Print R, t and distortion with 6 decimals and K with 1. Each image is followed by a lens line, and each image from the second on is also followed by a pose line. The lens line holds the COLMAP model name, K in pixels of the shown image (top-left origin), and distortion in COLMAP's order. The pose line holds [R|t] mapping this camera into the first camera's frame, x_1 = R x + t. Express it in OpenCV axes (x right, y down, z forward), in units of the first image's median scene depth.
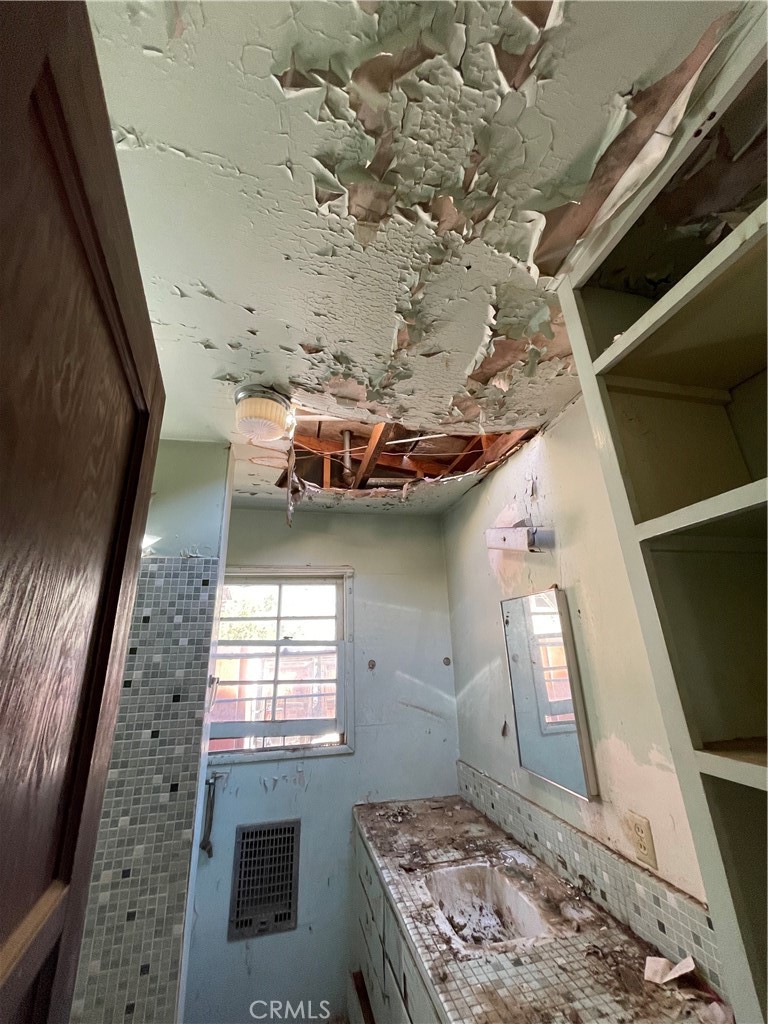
lens RADIAL K [[411.1, 0, 384.4], [0, 411.1, 510.3], [0, 0, 1]] dist [-0.002887, -0.000290]
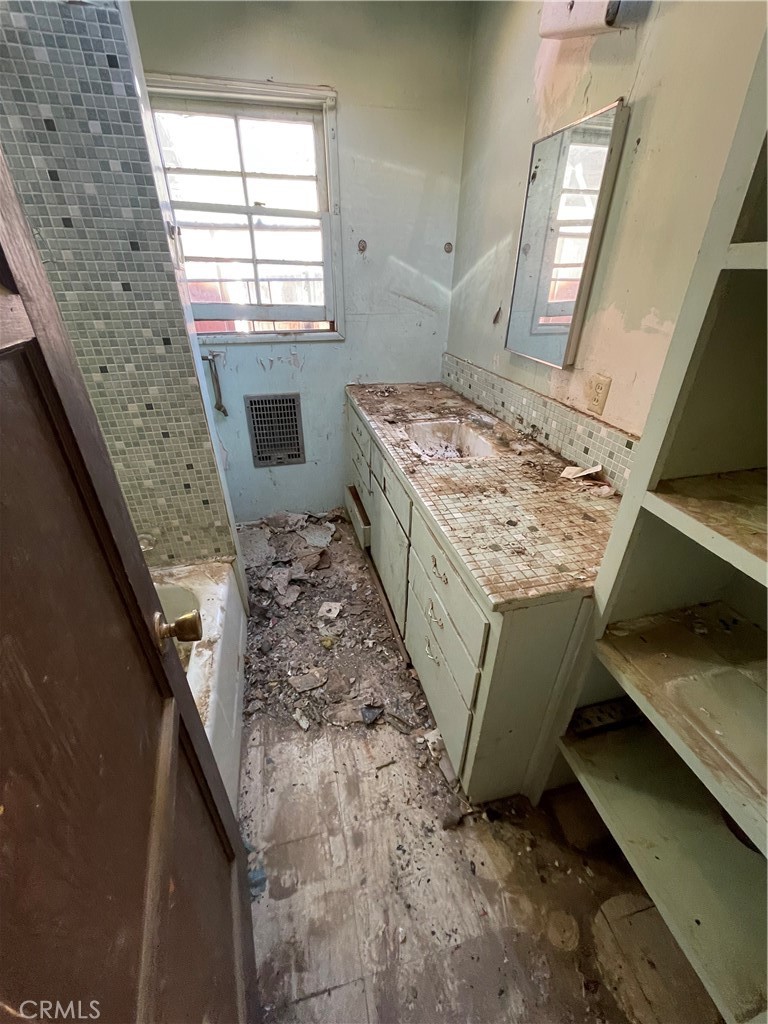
lens RADIAL K [[411.1, 0, 384.4], [0, 411.1, 510.3], [0, 0, 1]] dist [-0.002887, -0.000290]
pose [[0.999225, 0.027567, 0.028109, 0.011624], [-0.039310, 0.658963, 0.751147, 0.145305], [0.002185, -0.751670, 0.659536, 0.007526]]
